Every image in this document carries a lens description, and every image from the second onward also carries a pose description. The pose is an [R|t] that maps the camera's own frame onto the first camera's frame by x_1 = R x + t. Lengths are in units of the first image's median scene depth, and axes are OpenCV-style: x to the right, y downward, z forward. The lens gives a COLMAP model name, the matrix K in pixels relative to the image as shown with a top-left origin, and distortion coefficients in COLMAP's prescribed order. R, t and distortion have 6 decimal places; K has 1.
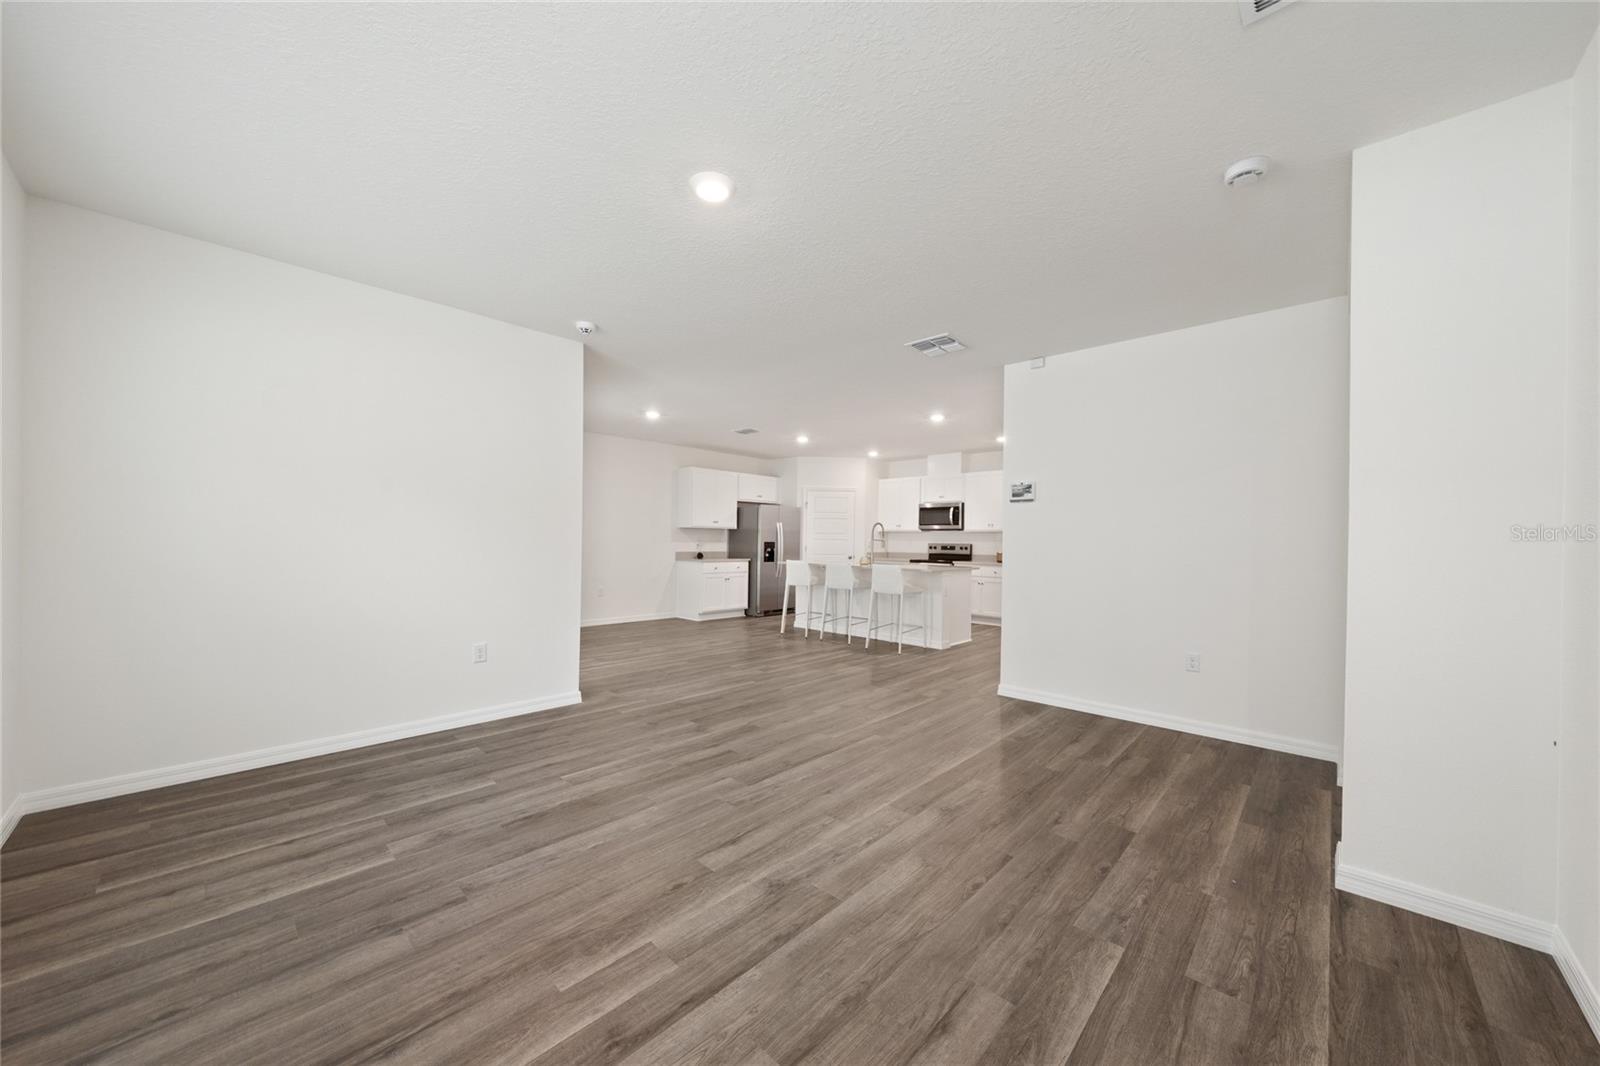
lens RADIAL K [[548.8, 0, 790.8], [0, 548.8, 537.5], [0, 0, 1]] dist [-0.001977, -0.000037]
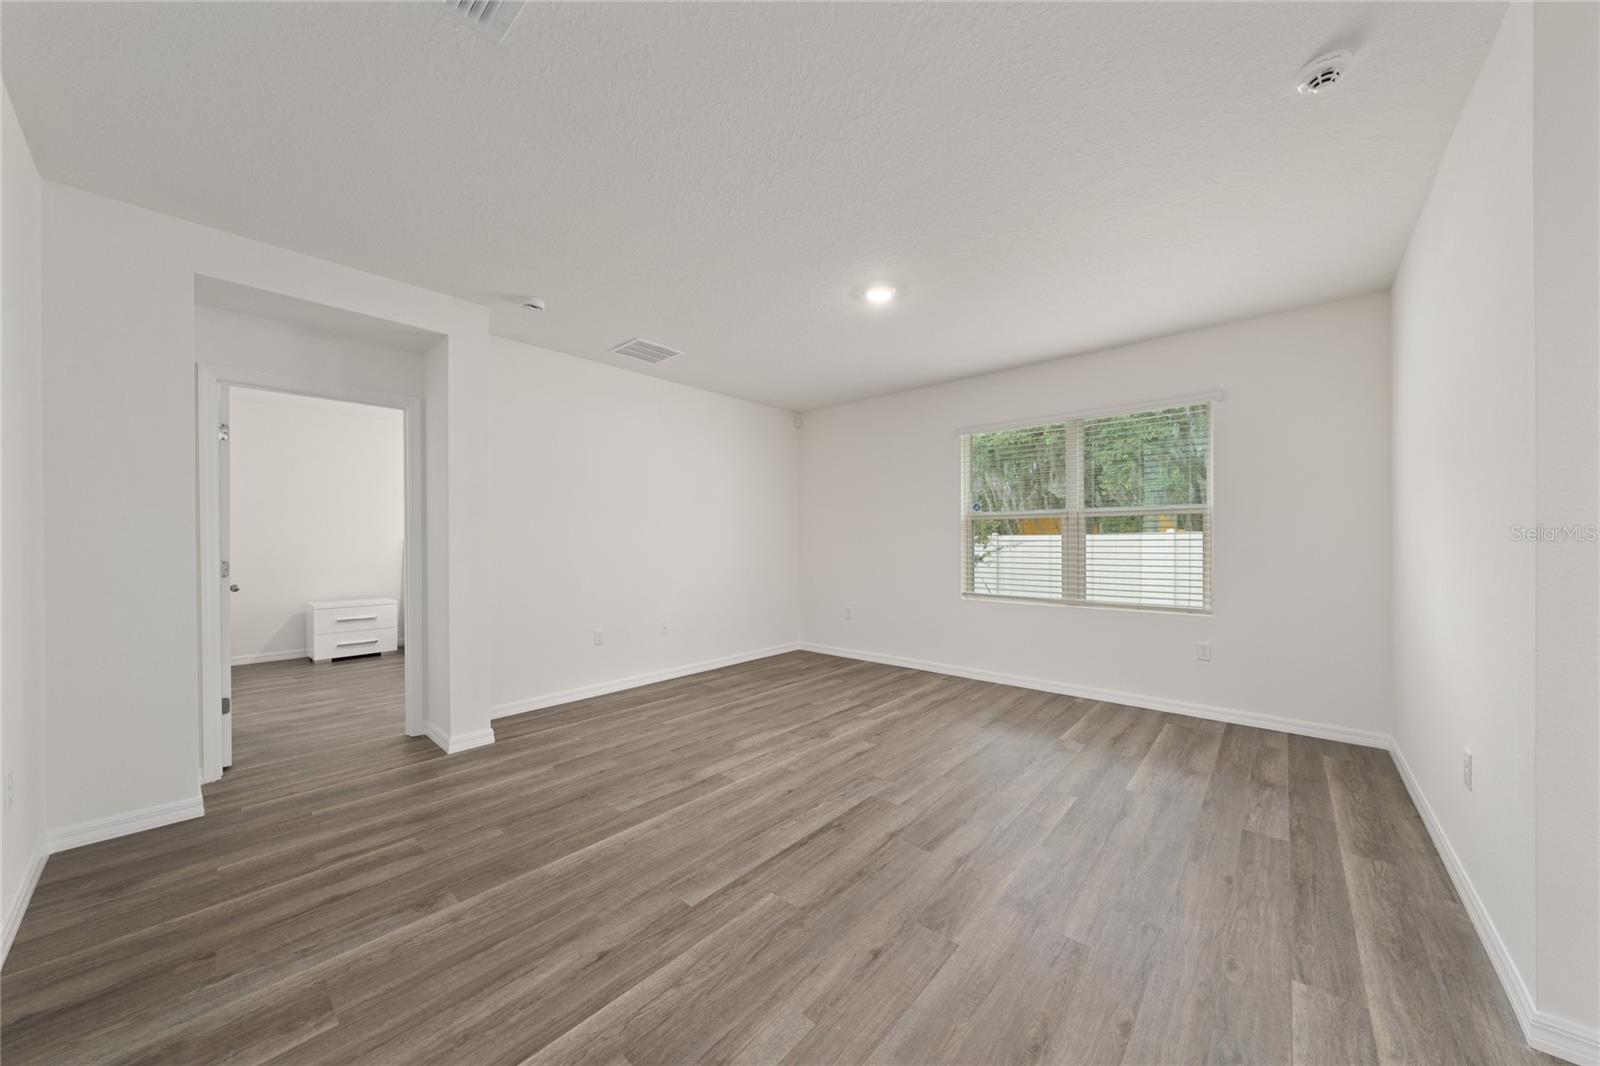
lens RADIAL K [[548.8, 0, 797.7], [0, 548.8, 541.1], [0, 0, 1]] dist [-0.001977, -0.000037]
pose [[-0.998912, -0.010562, -0.045431, 0.123825], [-0.010279, 0.999926, -0.006461, 0.015766], [0.045496, -0.005987, -0.998947, 2.382656]]
